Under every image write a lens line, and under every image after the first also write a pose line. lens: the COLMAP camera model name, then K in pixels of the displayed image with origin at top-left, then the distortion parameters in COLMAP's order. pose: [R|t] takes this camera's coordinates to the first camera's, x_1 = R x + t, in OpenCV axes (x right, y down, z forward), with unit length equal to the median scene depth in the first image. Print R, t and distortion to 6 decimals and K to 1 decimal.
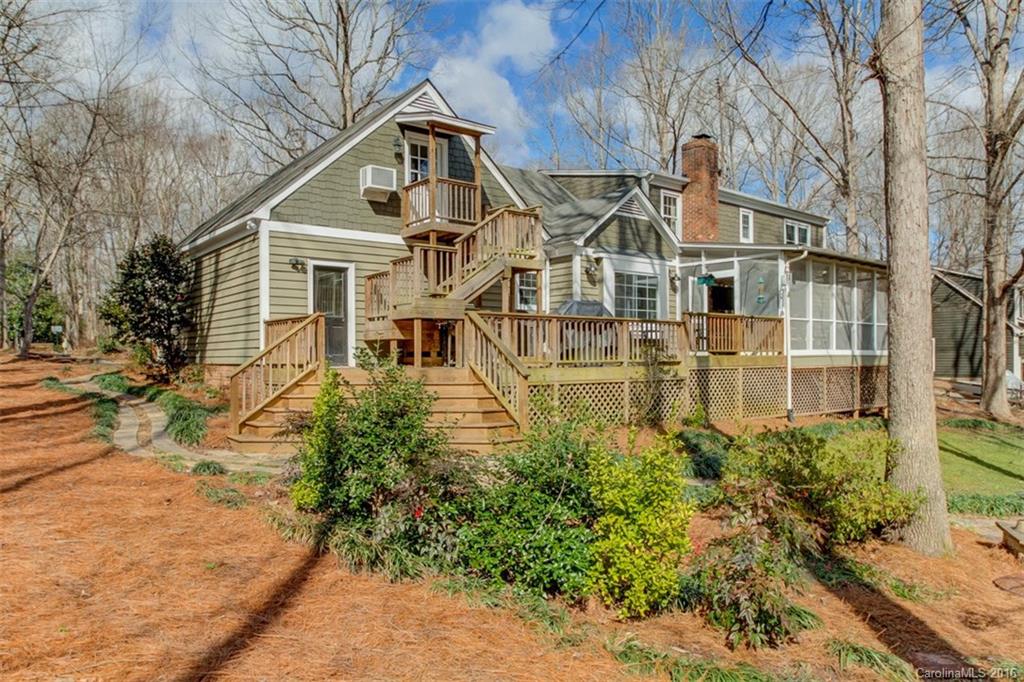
lens RADIAL K [[689.8, 0, 512.4], [0, 689.8, 349.3], [0, 0, 1]] dist [-0.047425, 0.003061]
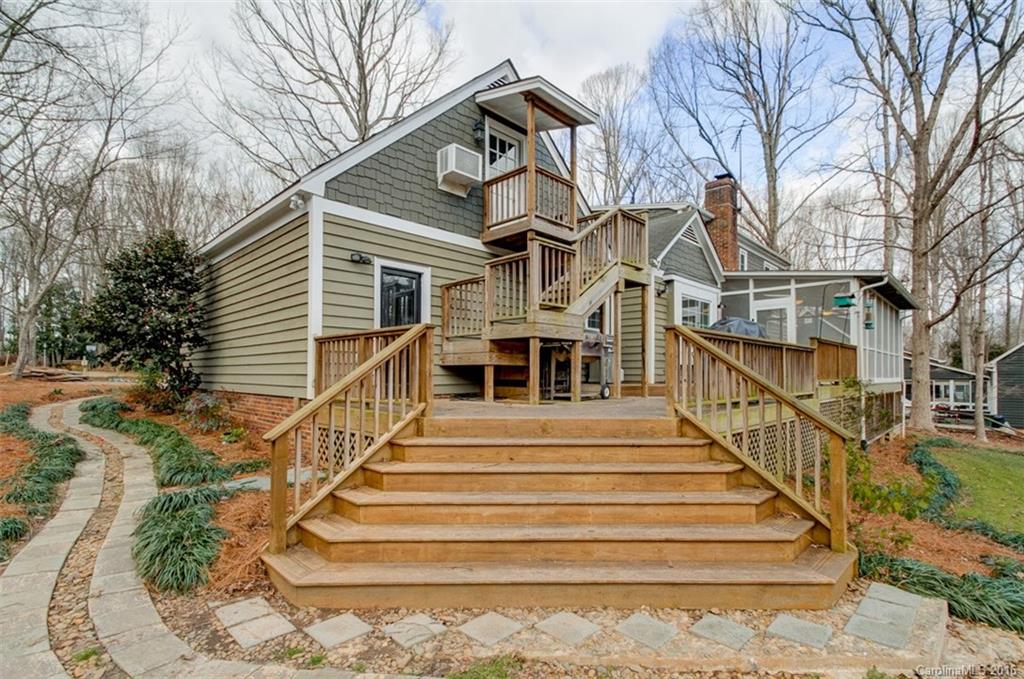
lens RADIAL K [[485.9, 0, 518.3], [0, 485.9, 353.1], [0, 0, 1]] dist [0.001648, -0.000889]
pose [[0.993078, 0.012892, 0.116745, -0.194034], [-0.009313, 0.999472, -0.031145, -0.010592], [-0.117085, 0.029842, 0.992673, 0.437606]]
